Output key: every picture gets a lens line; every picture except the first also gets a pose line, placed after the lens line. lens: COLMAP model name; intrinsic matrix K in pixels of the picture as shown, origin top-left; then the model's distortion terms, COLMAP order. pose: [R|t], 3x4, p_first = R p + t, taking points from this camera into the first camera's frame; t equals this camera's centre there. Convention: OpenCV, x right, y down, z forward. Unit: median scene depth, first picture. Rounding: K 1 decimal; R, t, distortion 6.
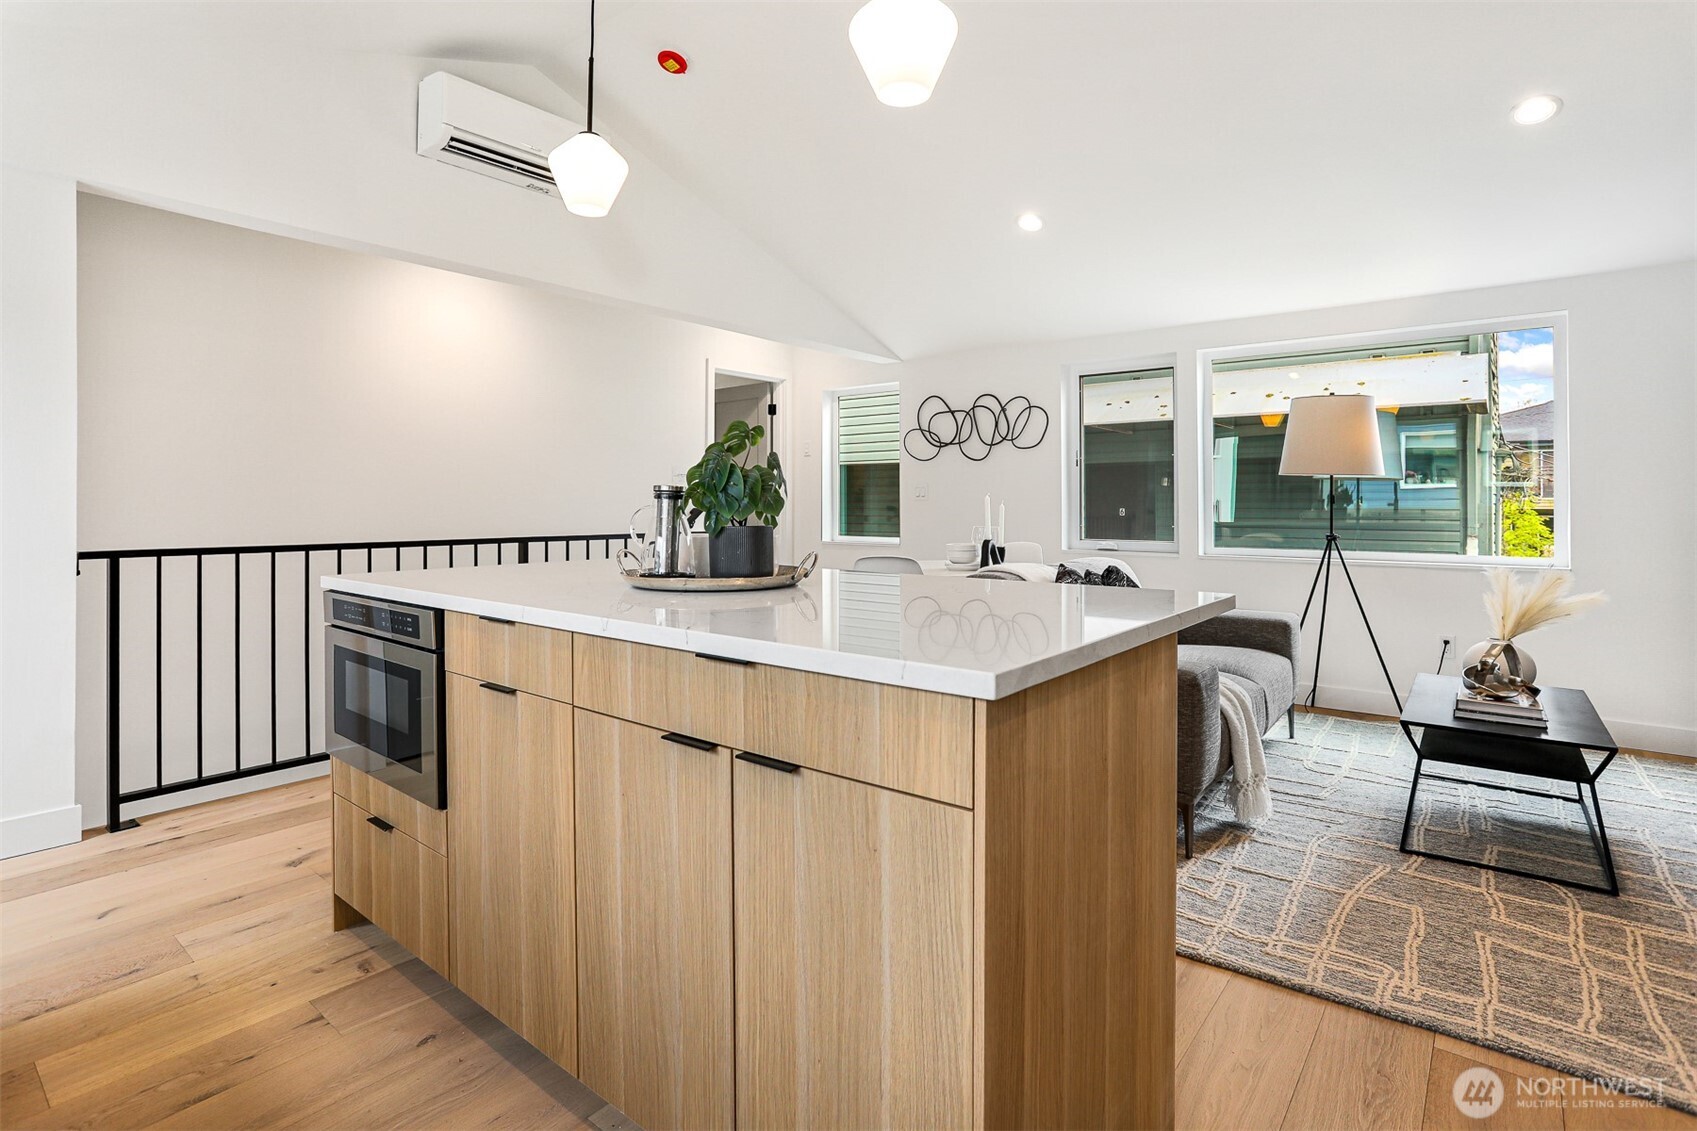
lens RADIAL K [[836.9, 0, 808.6], [0, 836.9, 486.6], [0, 0, 1]] dist [-0.042604, 0.017721]
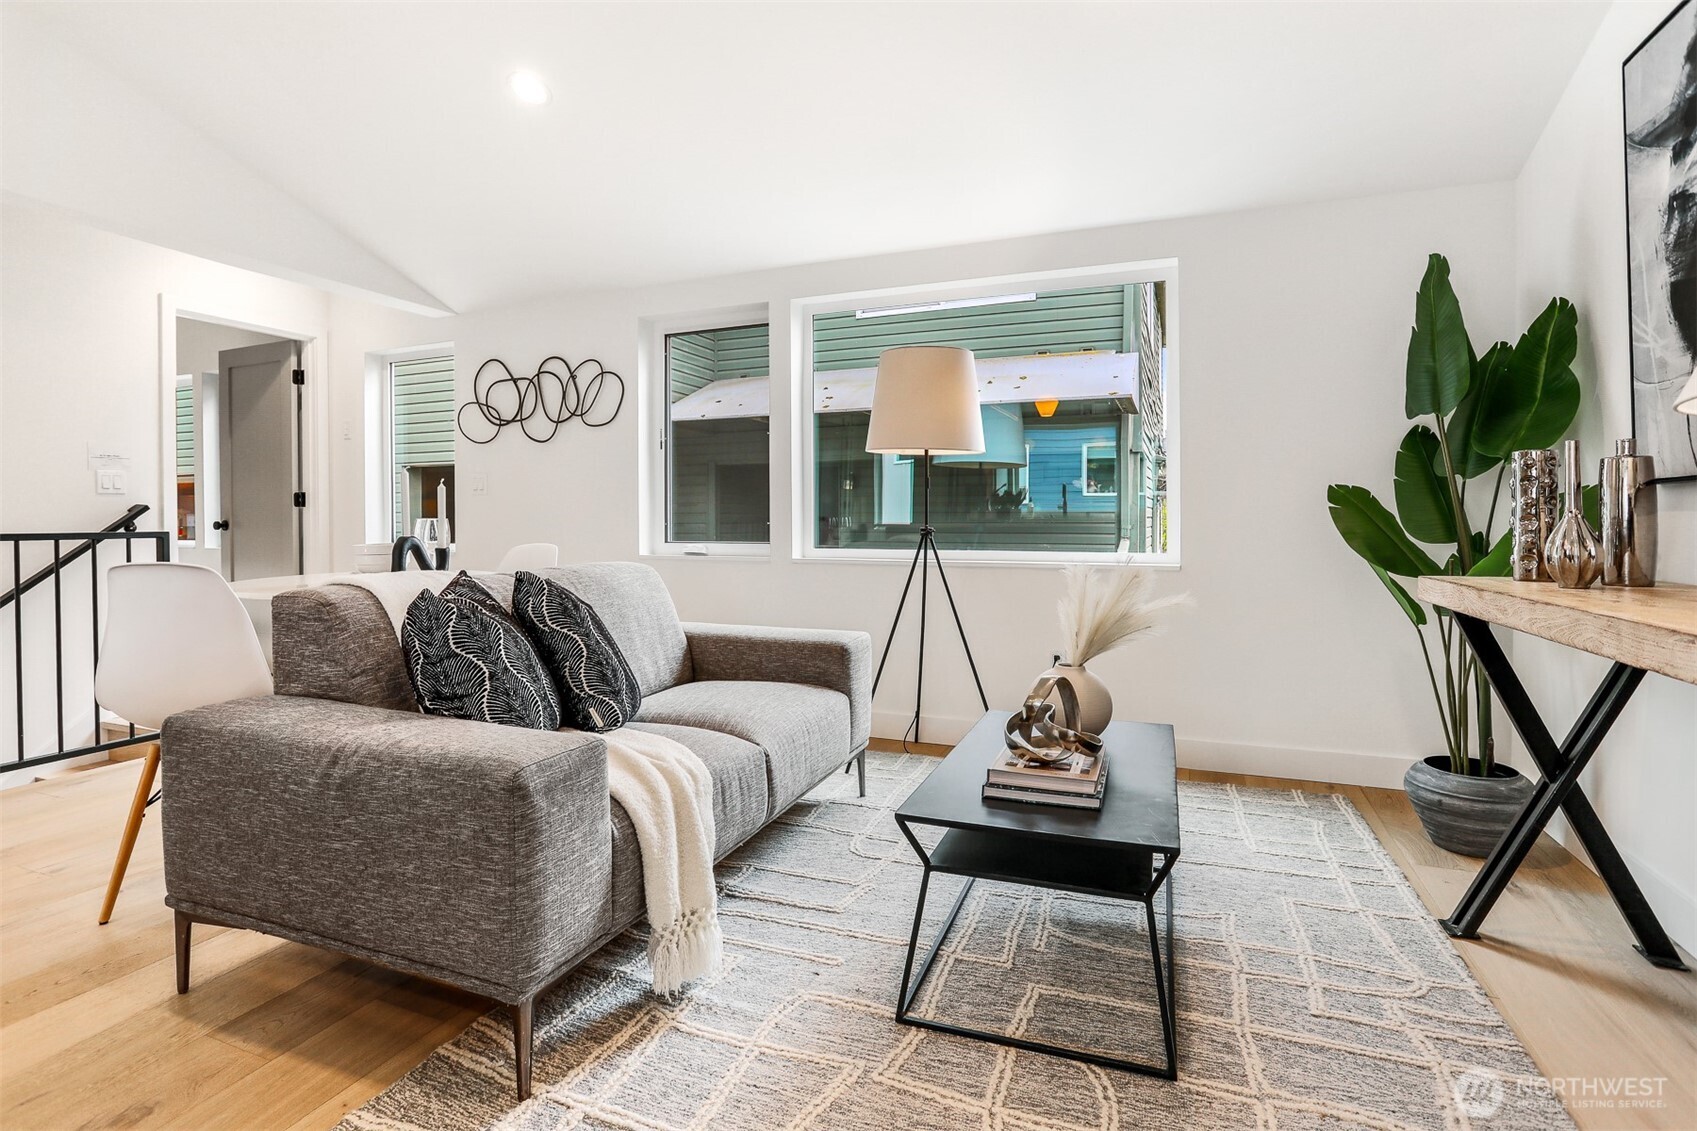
lens RADIAL K [[836.9, 0, 792.0], [0, 836.9, 518.9], [0, 0, 1]] dist [-0.042604, 0.017721]
pose [[0.964337, -0.005545, 0.264620, 0.339191], [0.000176, 0.999794, 0.020309, 0.036861], [-0.264678, -0.019538, 0.964139, 0.299061]]
